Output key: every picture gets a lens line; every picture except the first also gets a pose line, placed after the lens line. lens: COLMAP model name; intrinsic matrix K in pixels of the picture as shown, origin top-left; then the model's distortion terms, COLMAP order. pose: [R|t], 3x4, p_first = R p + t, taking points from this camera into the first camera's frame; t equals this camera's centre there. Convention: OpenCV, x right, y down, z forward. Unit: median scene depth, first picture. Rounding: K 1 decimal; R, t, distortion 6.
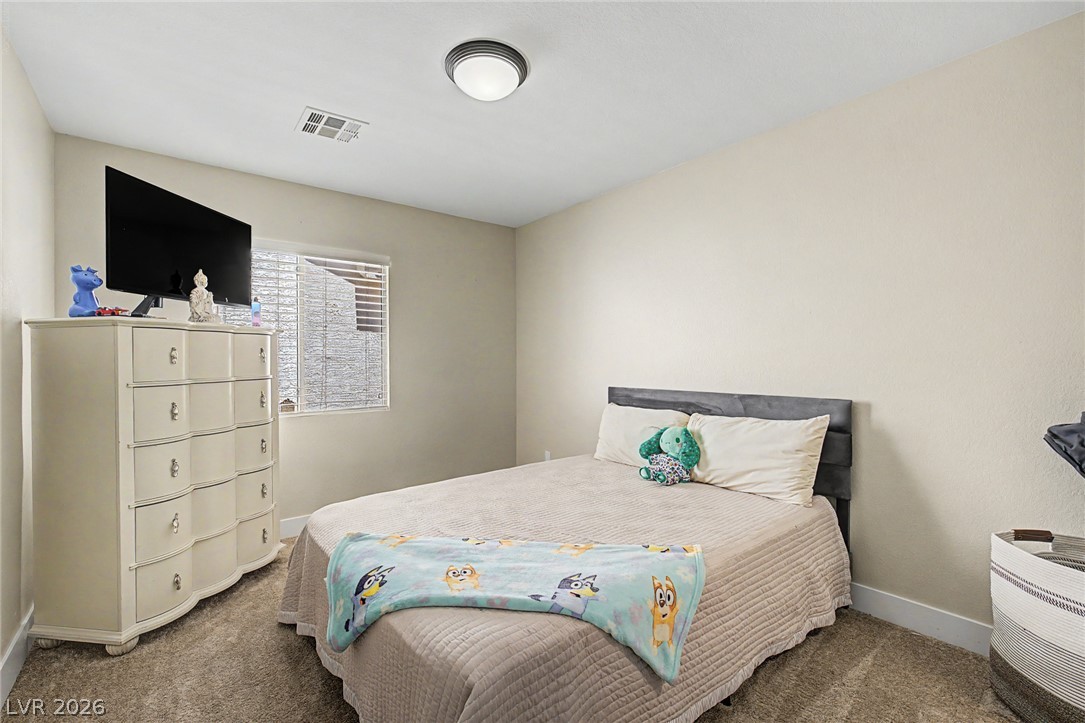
lens RADIAL K [[460.0, 0, 539.3], [0, 460.0, 361.1], [0, 0, 1]] dist [0.002478, 0.000340]
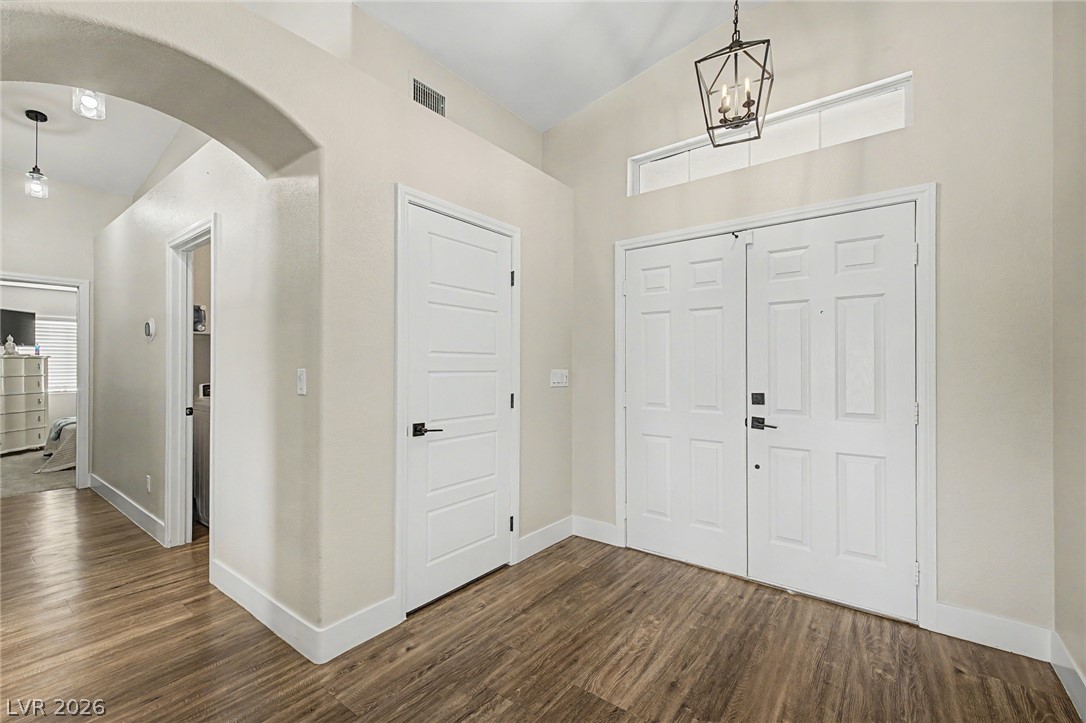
lens RADIAL K [[460.5, 0, 535.3], [0, 460.5, 363.6], [0, 0, 1]] dist [0.002478, 0.000340]
pose [[0.973450, -0.001791, 0.228892, 1.581412], [0.004033, 0.999948, -0.009329, 0.004099], [-0.228863, 0.010004, 0.973407, -2.255997]]
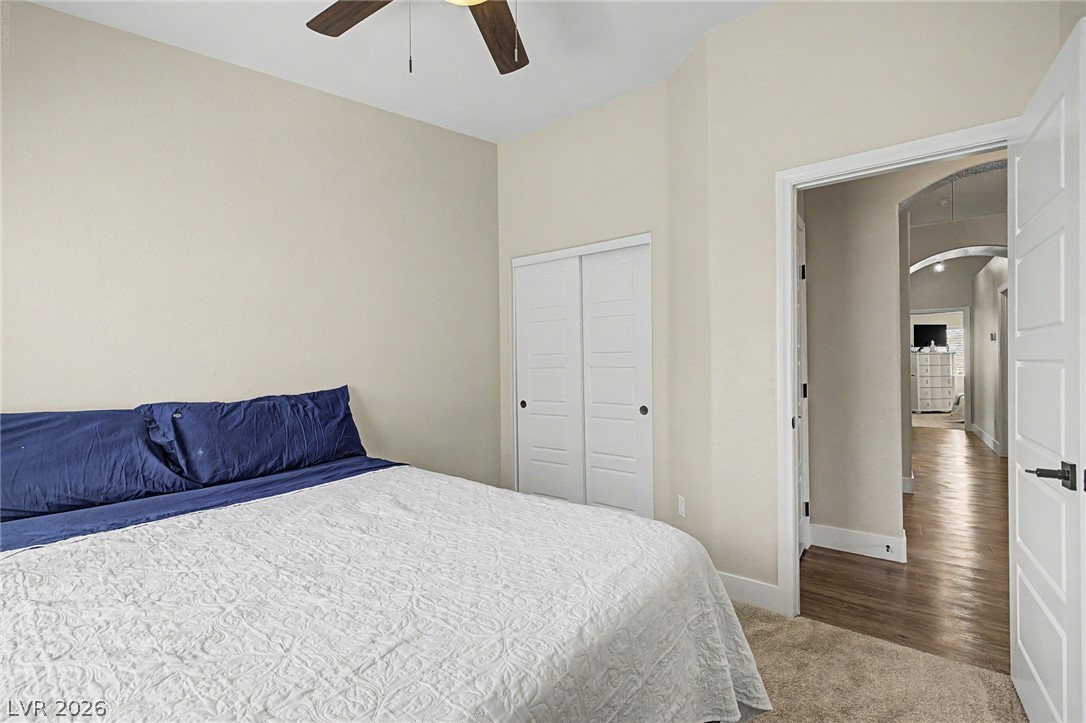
lens RADIAL K [[460.5, 0, 539.8], [0, 460.5, 362.7], [0, 0, 1]] dist [0.002478, 0.000340]
pose [[0.229208, -0.002885, -0.973373, 2.646132], [0.003556, 0.999991, -0.002127, 0.012608], [0.973371, -0.002974, 0.229217, -3.597903]]
